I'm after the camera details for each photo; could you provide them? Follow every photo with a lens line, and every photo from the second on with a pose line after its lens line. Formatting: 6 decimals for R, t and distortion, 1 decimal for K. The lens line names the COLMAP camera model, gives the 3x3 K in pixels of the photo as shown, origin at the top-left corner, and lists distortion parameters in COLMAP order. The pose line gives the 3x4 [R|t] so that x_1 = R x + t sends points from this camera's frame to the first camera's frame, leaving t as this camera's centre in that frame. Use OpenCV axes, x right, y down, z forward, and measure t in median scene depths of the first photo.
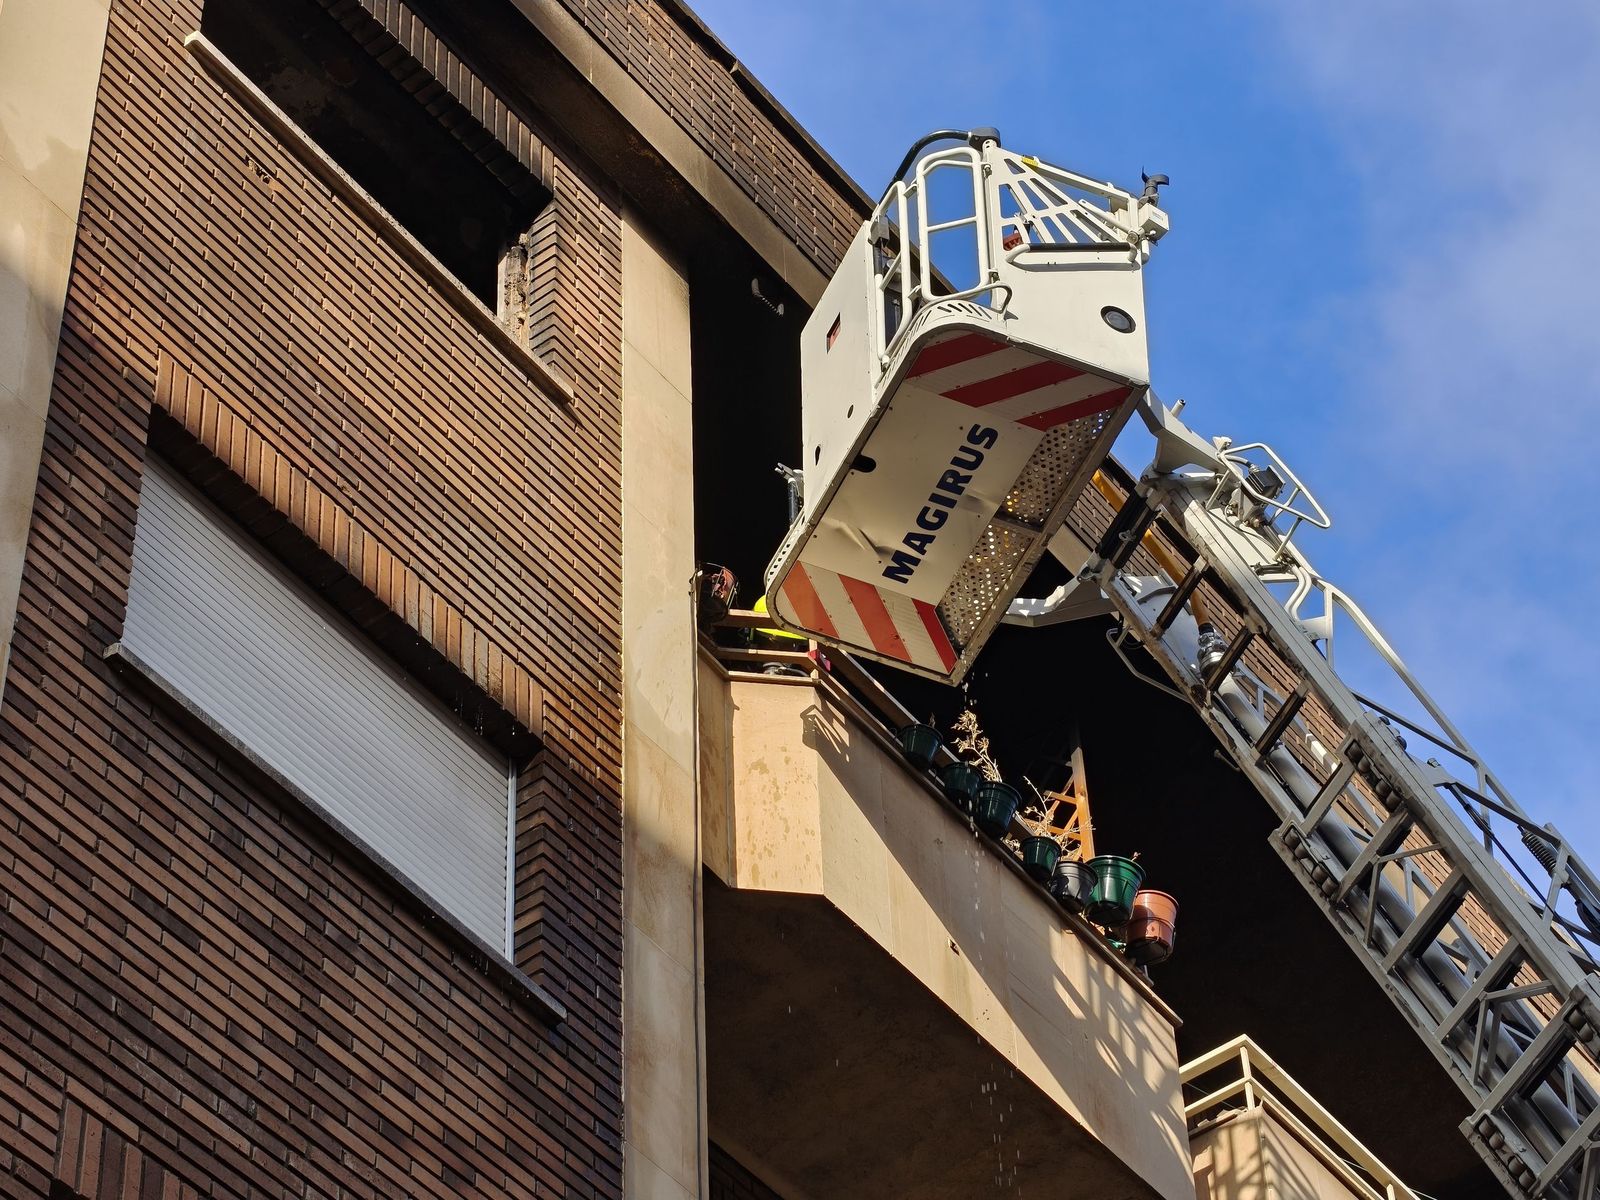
lens RADIAL K [[4146.1, 0, 852.1], [0, 4146.1, 639.9], [0, 0, 1]] dist [-0.039754, 0.765527]
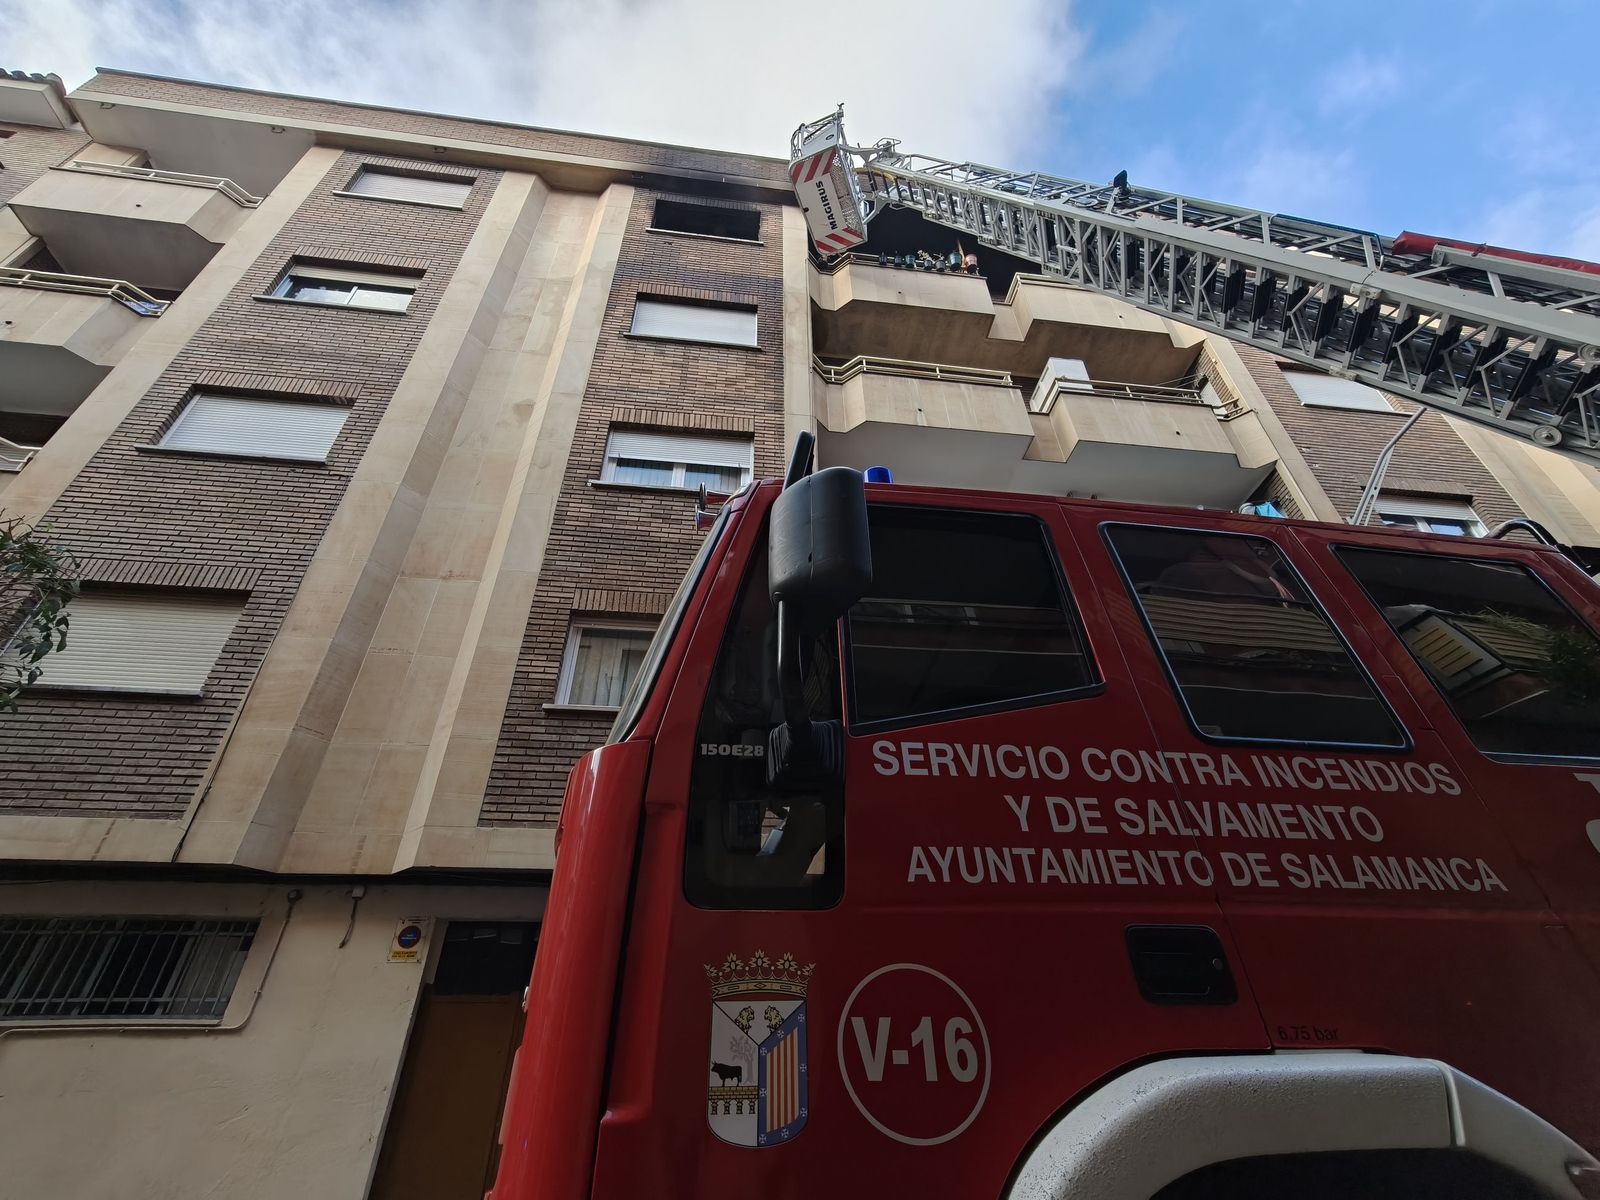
lens RADIAL K [[709.7, 0, 800.0], [0, 709.7, 600.0], [0, 0, 1]] dist [-0.000724, -0.000182]
pose [[0.695076, -0.400331, -0.597163, 0.289146], [0.520454, 0.853220, 0.033800, 0.290302], [0.495980, -0.334290, 0.801408, 0.232848]]
